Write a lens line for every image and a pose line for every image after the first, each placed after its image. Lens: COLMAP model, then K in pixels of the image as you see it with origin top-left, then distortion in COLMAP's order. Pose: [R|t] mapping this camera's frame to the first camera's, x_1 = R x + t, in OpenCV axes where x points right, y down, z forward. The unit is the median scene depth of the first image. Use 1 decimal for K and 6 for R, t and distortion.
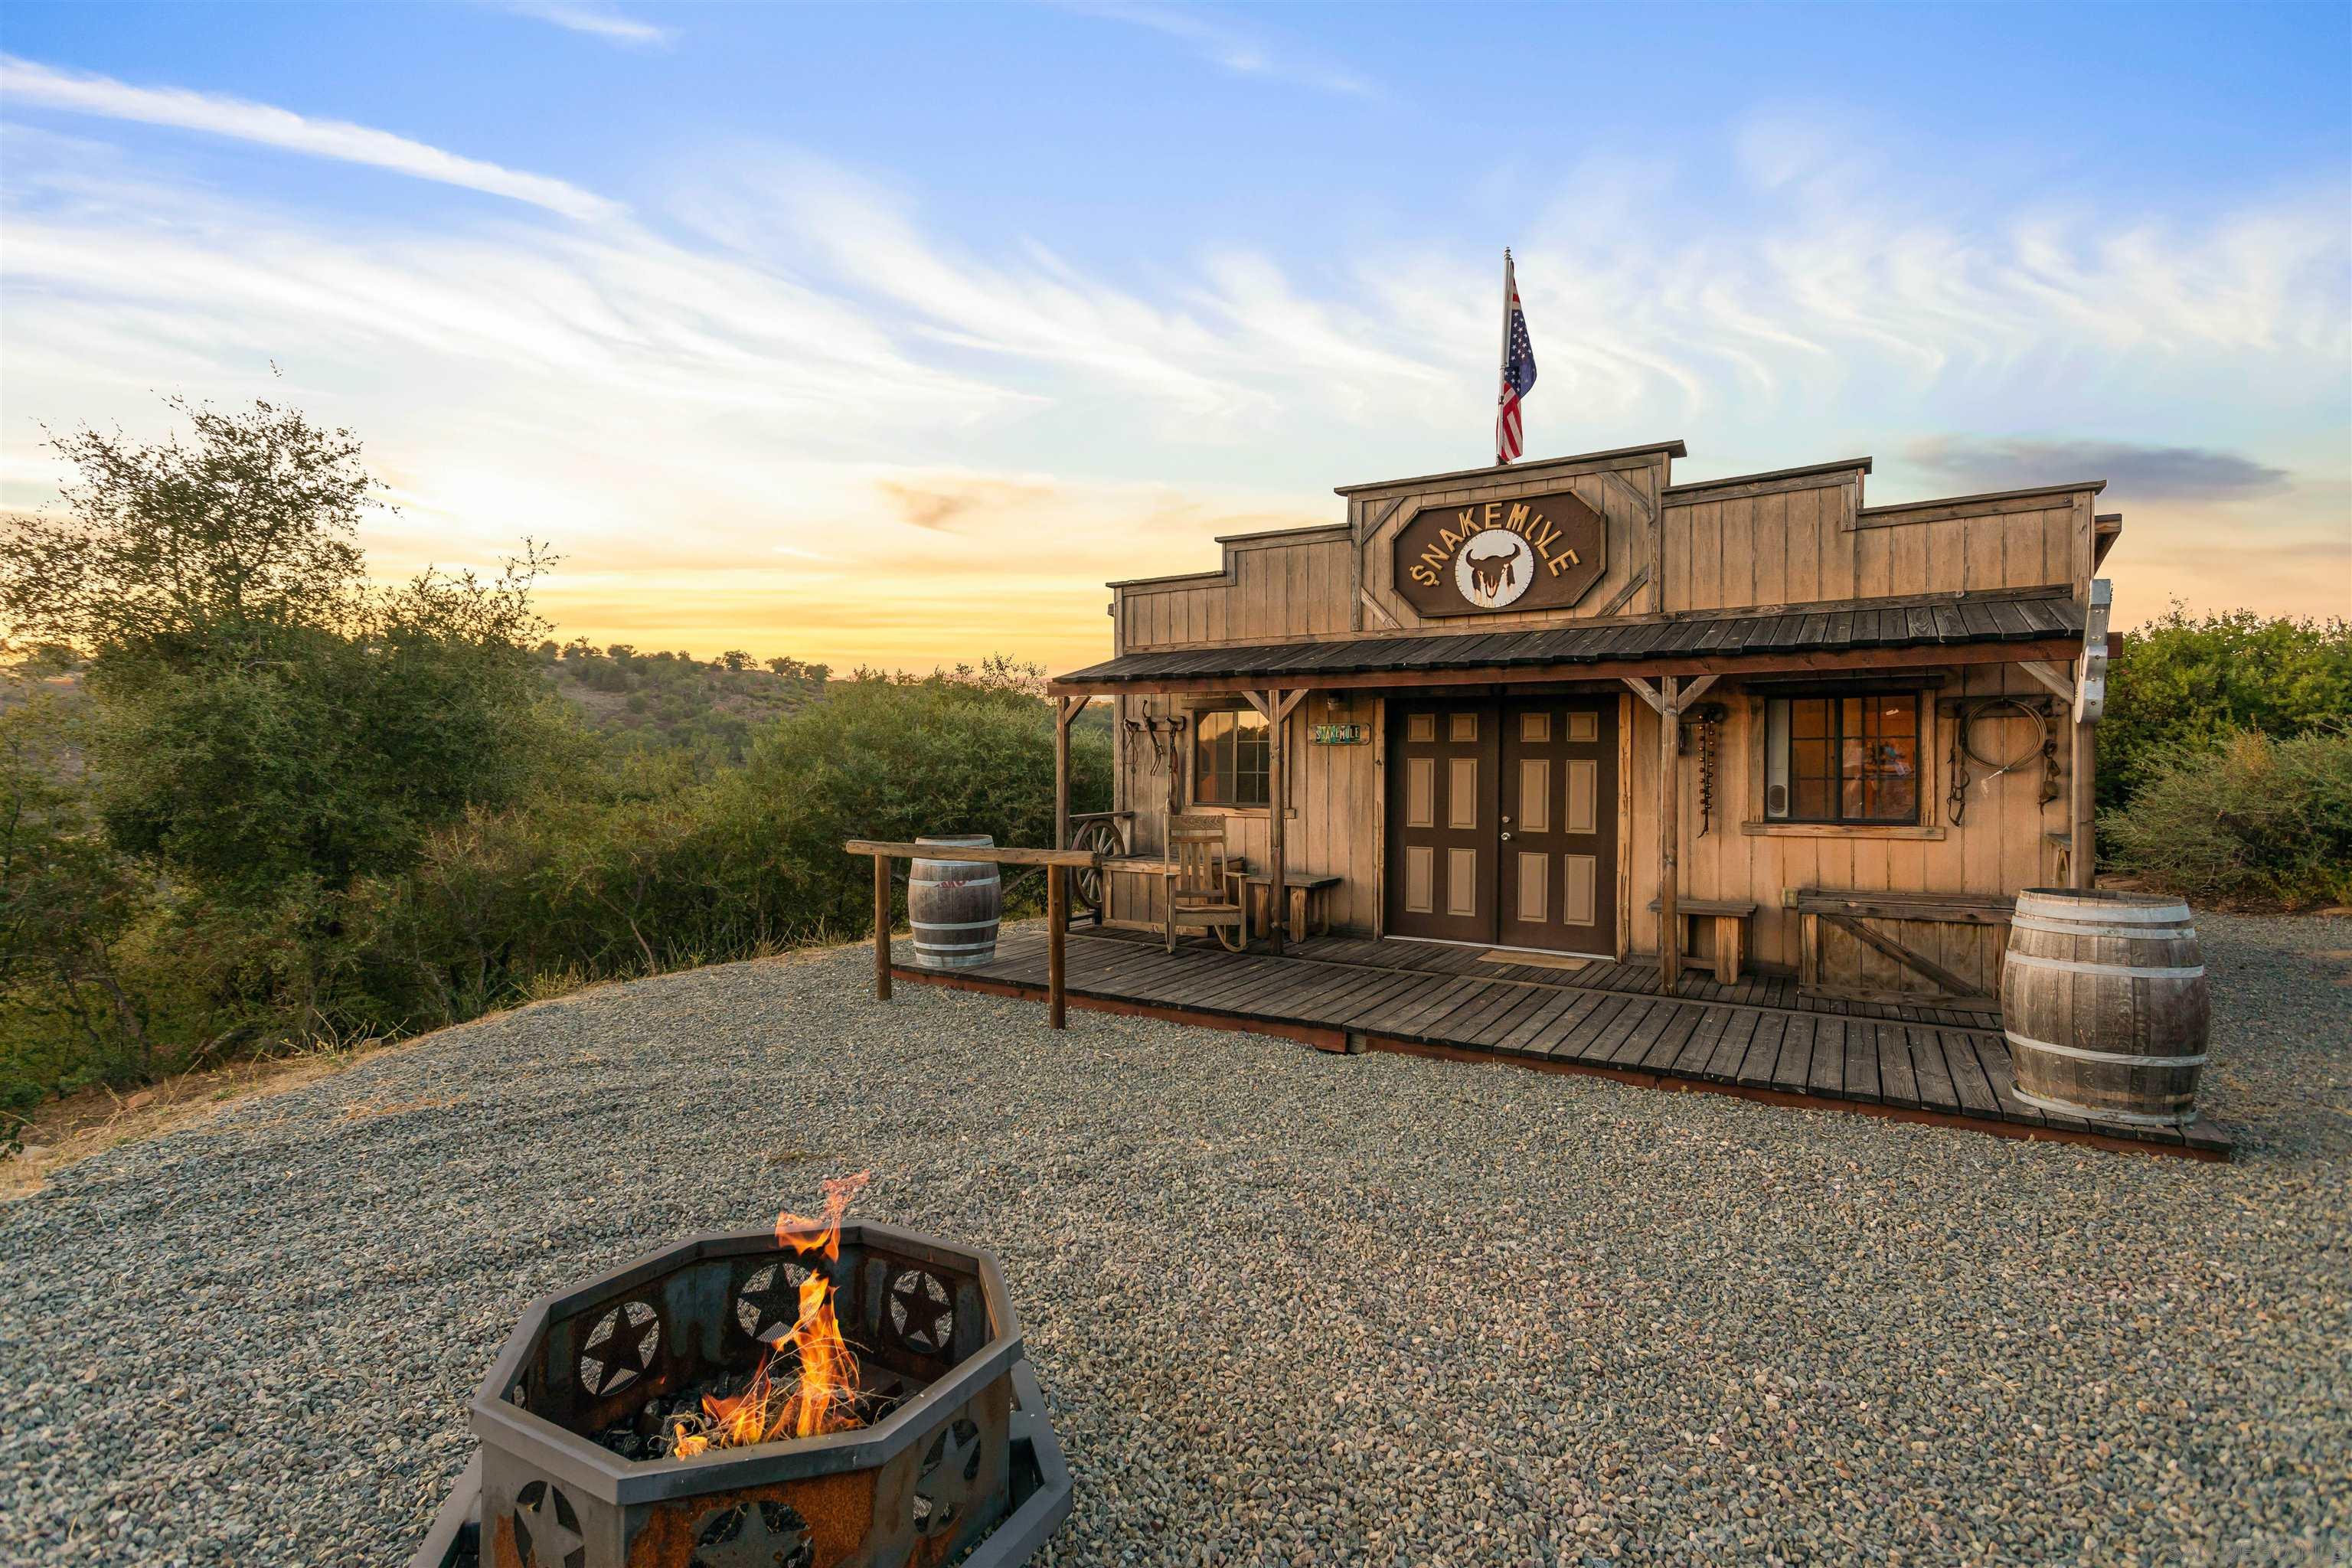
lens RADIAL K [[1141.8, 0, 1166.0], [0, 1141.8, 778.5], [0, 0, 1]] dist [0.002365, 0.000920]
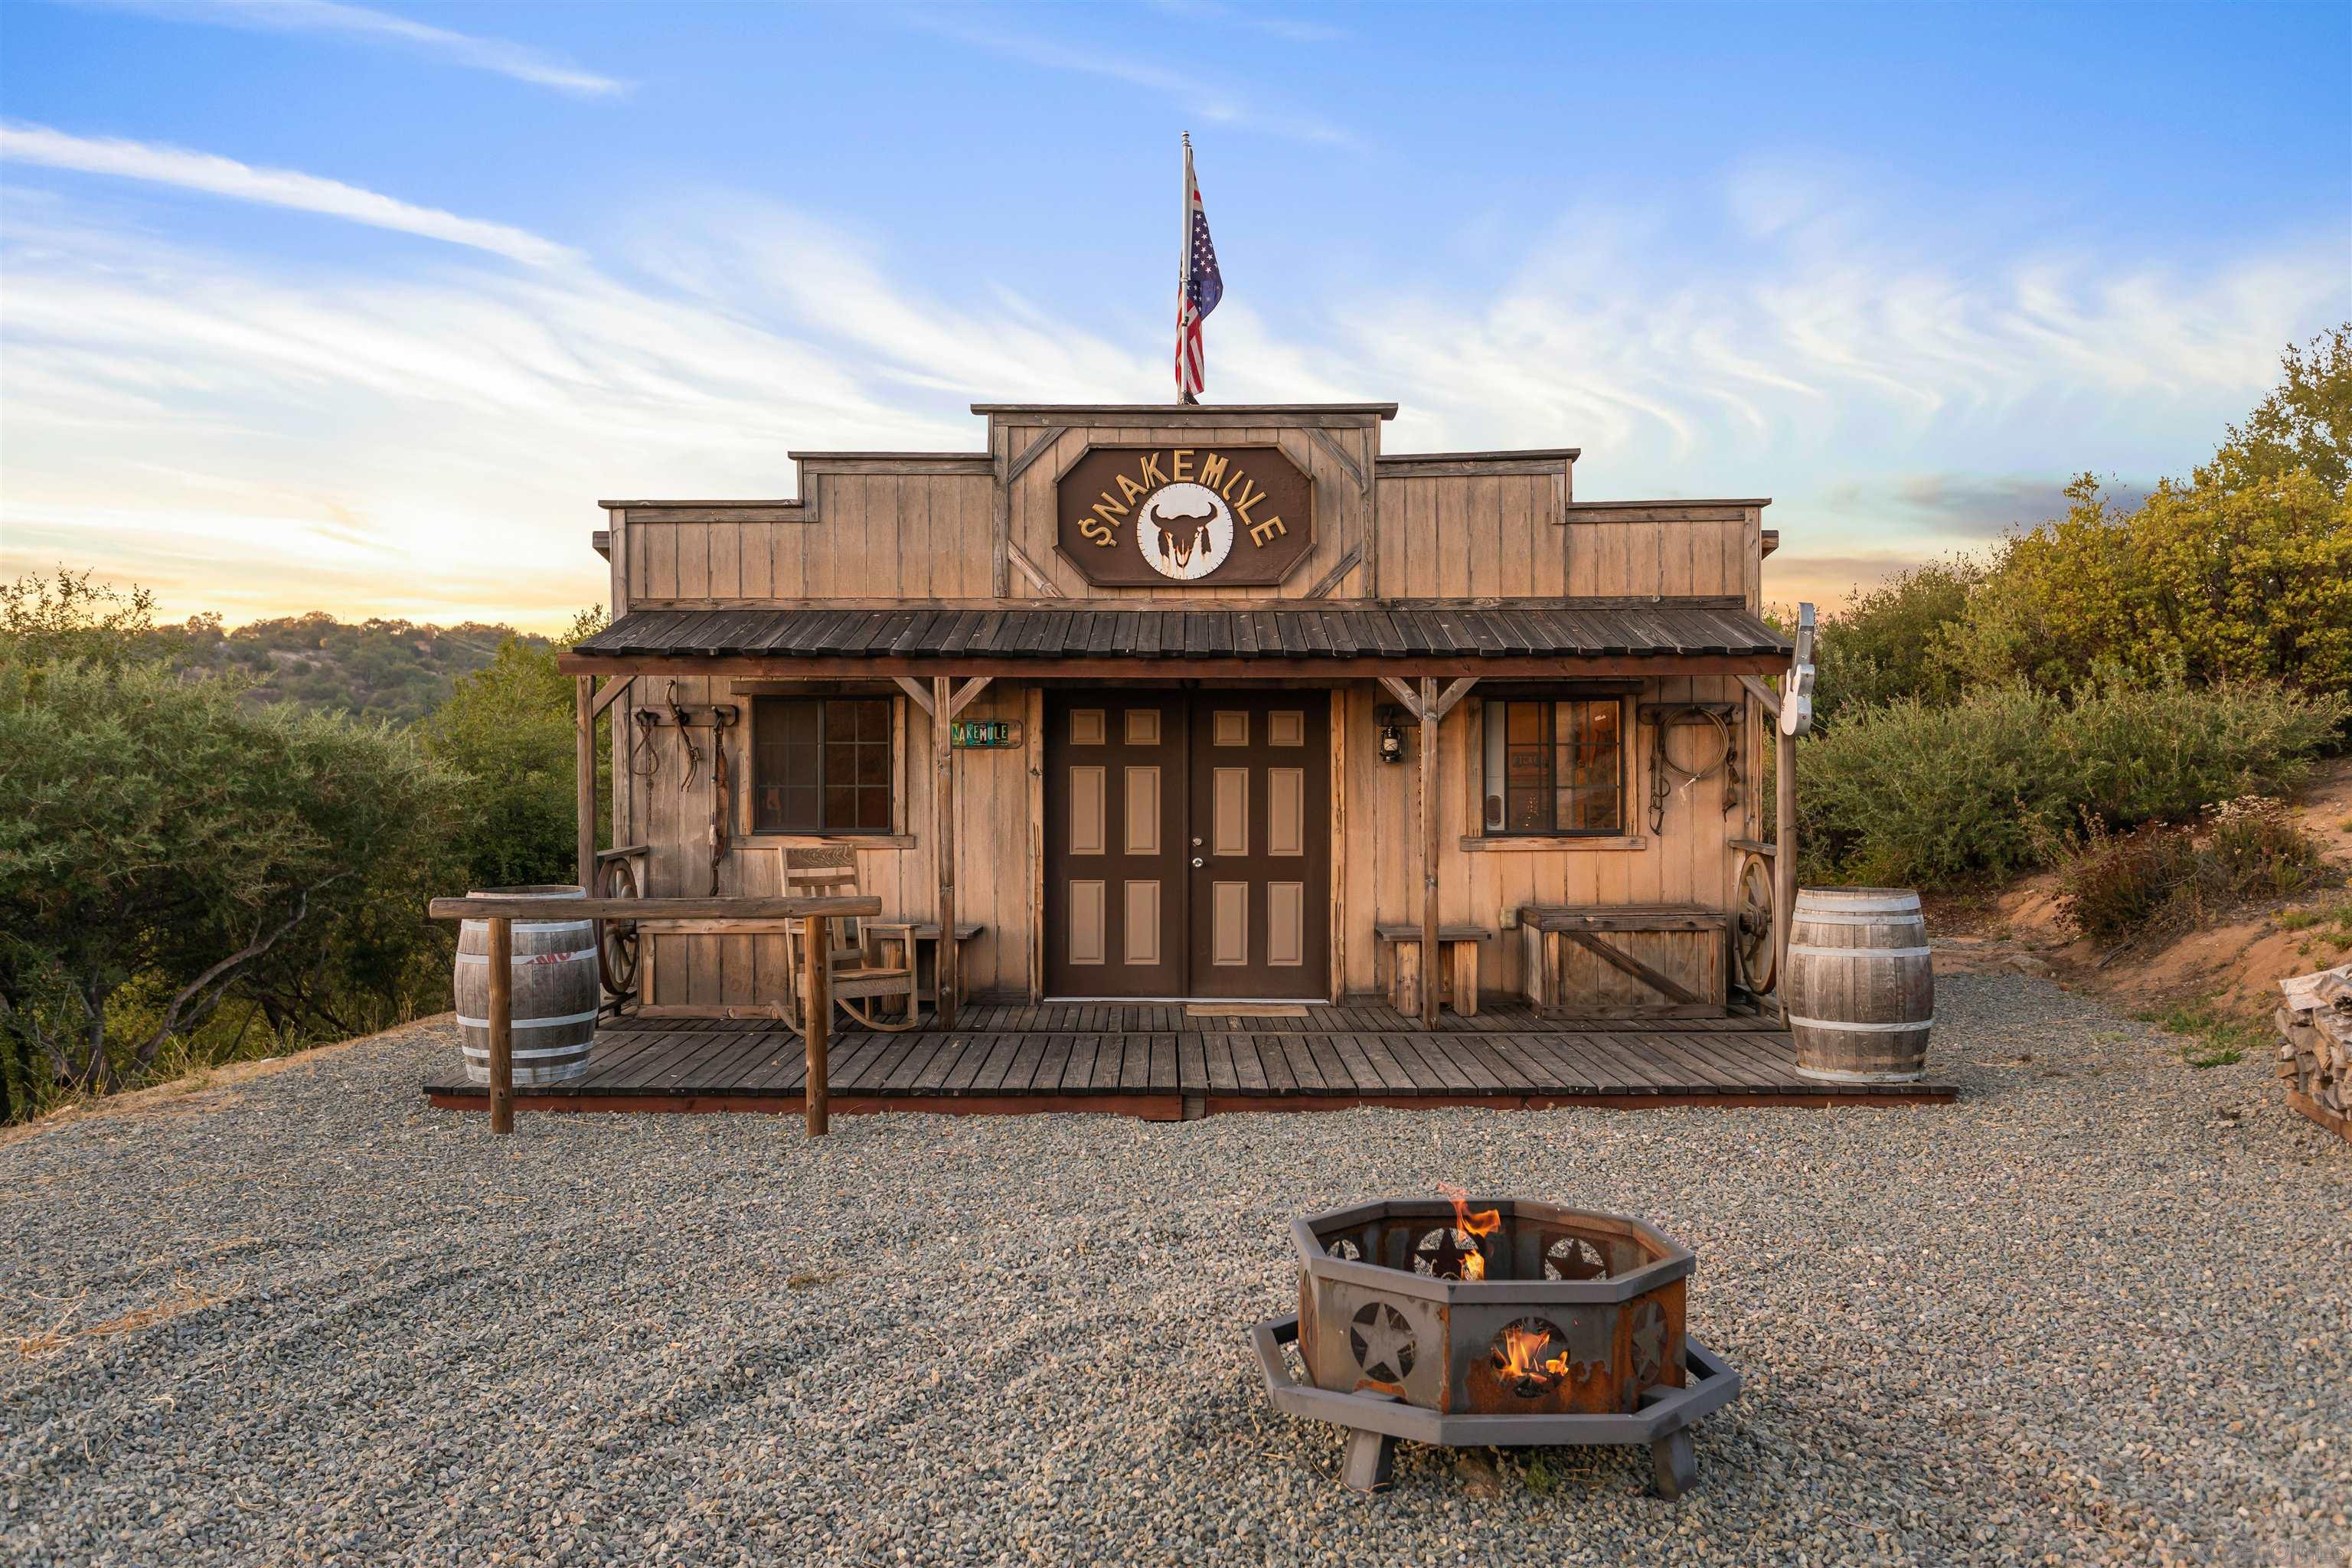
lens RADIAL K [[1973.9, 0, 1176.0], [0, 1973.9, 784.0], [0, 0, 1]] dist [0.002884, 0.002751]
pose [[0.842770, -0.010641, 0.538168, -0.486048], [0.009618, 0.999943, 0.004709, -0.012193], [-0.538188, 0.001207, 0.842824, -0.176798]]
